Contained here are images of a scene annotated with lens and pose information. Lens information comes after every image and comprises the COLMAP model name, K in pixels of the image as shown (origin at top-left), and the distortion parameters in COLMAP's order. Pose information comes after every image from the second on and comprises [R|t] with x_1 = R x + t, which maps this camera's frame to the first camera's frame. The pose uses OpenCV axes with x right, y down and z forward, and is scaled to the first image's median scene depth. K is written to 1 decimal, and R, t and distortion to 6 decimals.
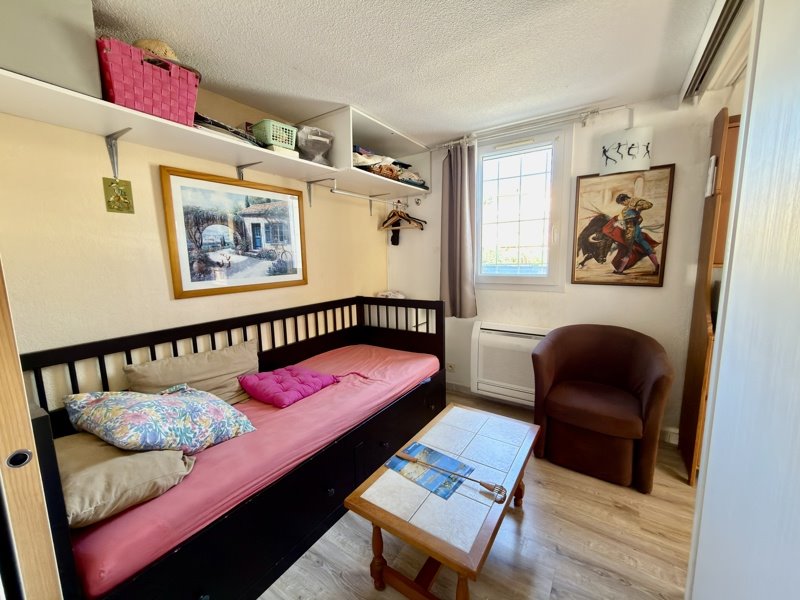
lens RADIAL K [[318.2, 0, 401.2], [0, 318.2, 299.9], [0, 0, 1]] dist [-0.004039, -0.000383]
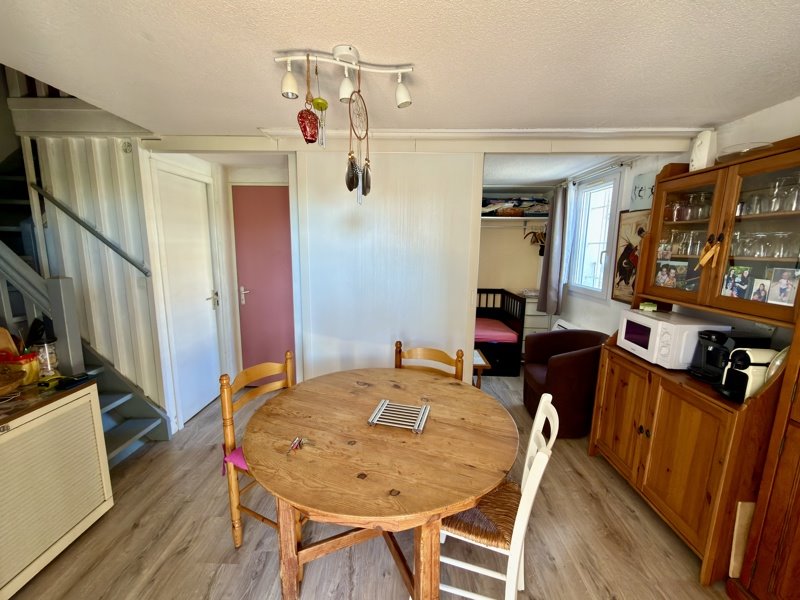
lens RADIAL K [[318.2, 0, 395.1], [0, 318.2, 298.4], [0, 0, 1]] dist [-0.004039, -0.000383]
pose [[0.527772, 0.156691, -0.834808, 1.154999], [-0.128585, 0.986249, 0.103823, -0.078181], [0.839597, 0.052549, 0.540662, -0.343679]]
